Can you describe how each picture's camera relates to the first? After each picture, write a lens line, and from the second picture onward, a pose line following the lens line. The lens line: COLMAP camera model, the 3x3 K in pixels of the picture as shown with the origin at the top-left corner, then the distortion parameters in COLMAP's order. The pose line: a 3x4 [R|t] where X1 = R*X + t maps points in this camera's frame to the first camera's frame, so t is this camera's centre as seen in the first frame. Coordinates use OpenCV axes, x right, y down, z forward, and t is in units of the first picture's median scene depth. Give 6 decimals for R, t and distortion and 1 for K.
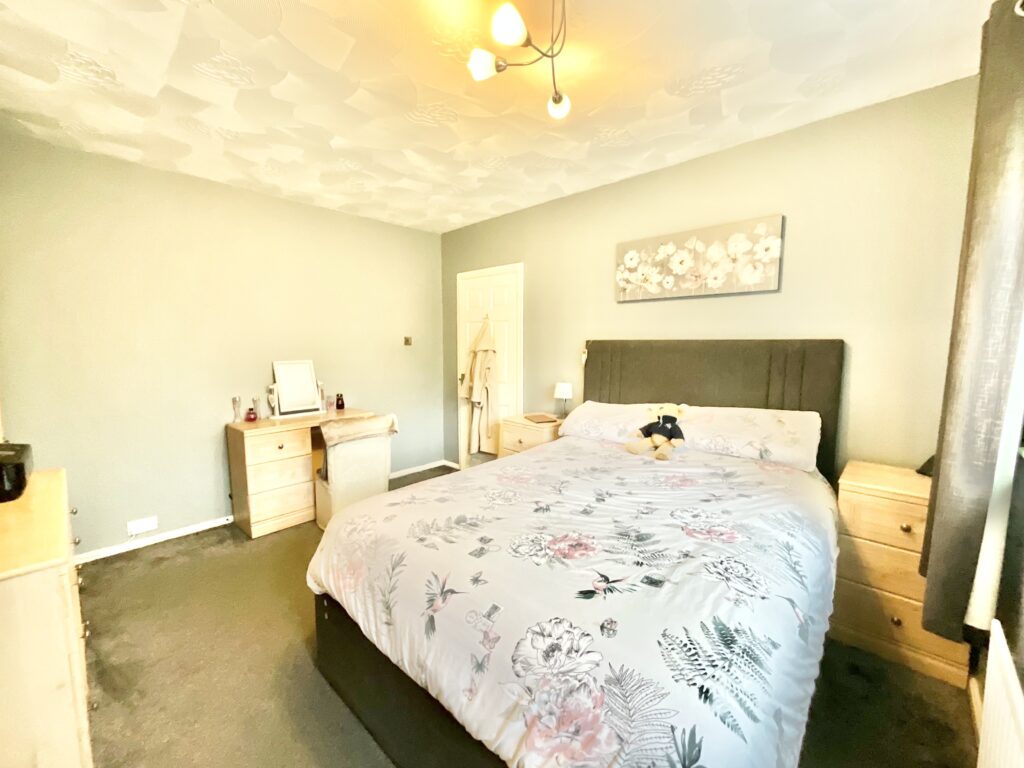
lens RADIAL K [[416.3, 0, 508.7], [0, 416.3, 384.3], [0, 0, 1]] dist [0.002987, 0.001008]
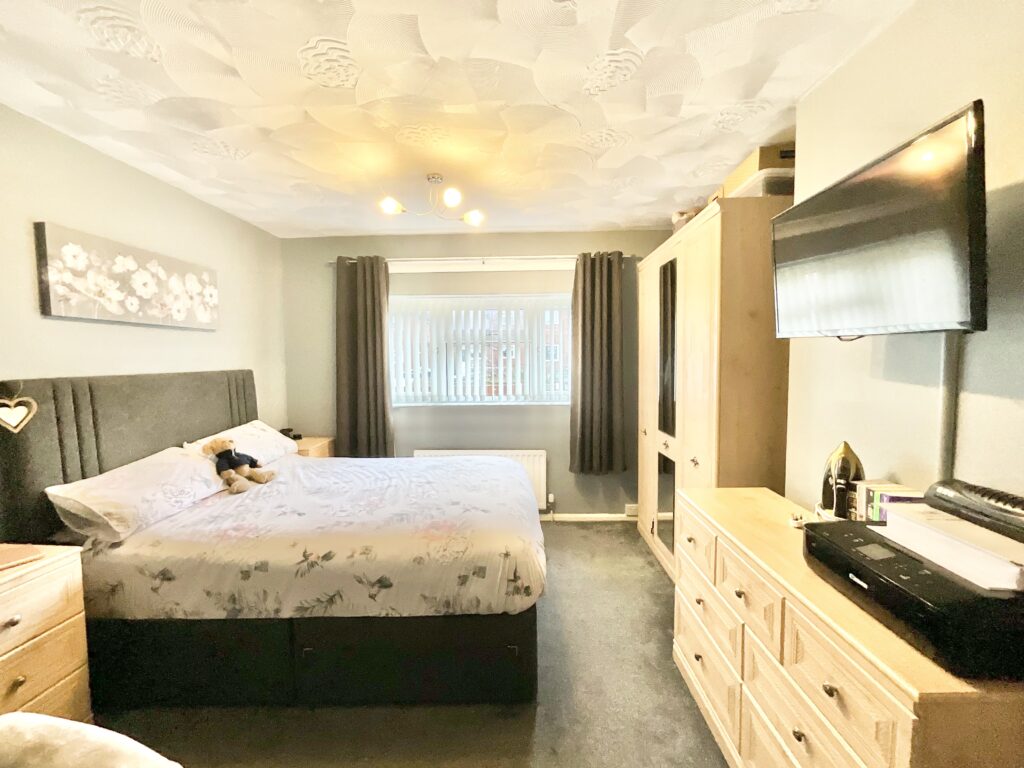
lens RADIAL K [[416.3, 0, 513.9], [0, 416.3, 387.6], [0, 0, 1]] dist [0.002987, 0.001008]
pose [[-0.675294, -0.046061, 0.736109, -0.743548], [0.087520, 0.985992, 0.141987, -0.137938], [-0.732338, 0.160307, -0.661803, 1.044235]]
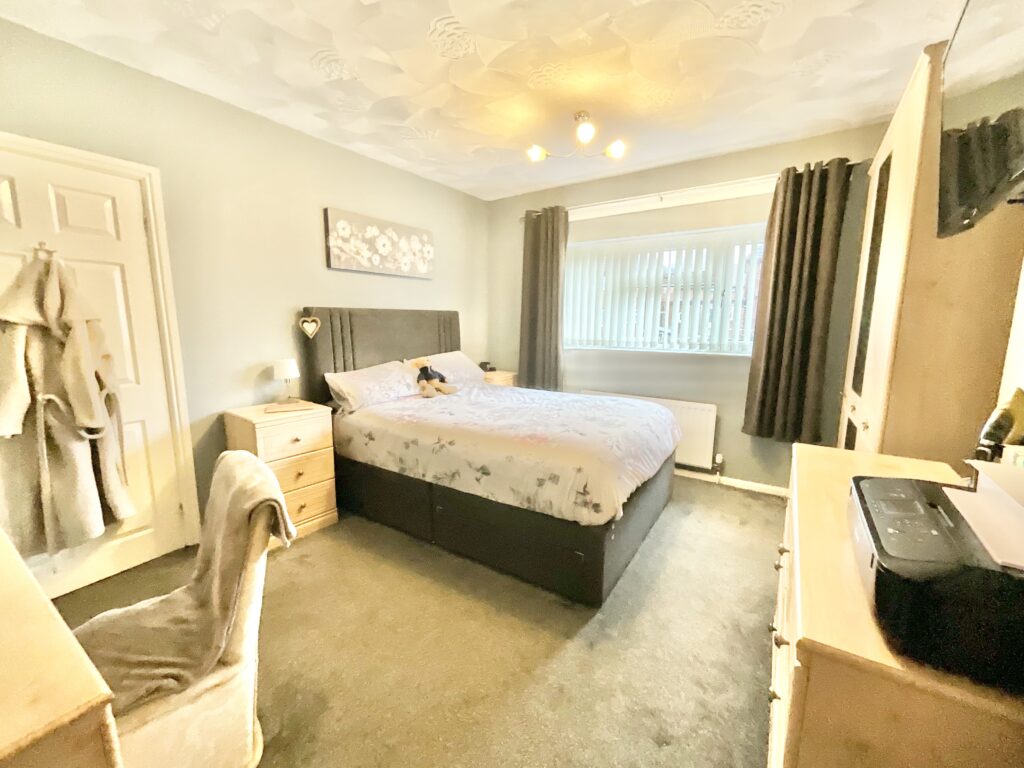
lens RADIAL K [[416.3, 0, 511.9], [0, 416.3, 386.4], [0, 0, 1]] dist [0.002987, 0.001008]
pose [[-0.170037, -0.157640, 0.972747, -0.909135], [0.100717, 0.979173, 0.176287, -0.063870], [-0.980277, 0.127947, -0.150618, 0.865922]]
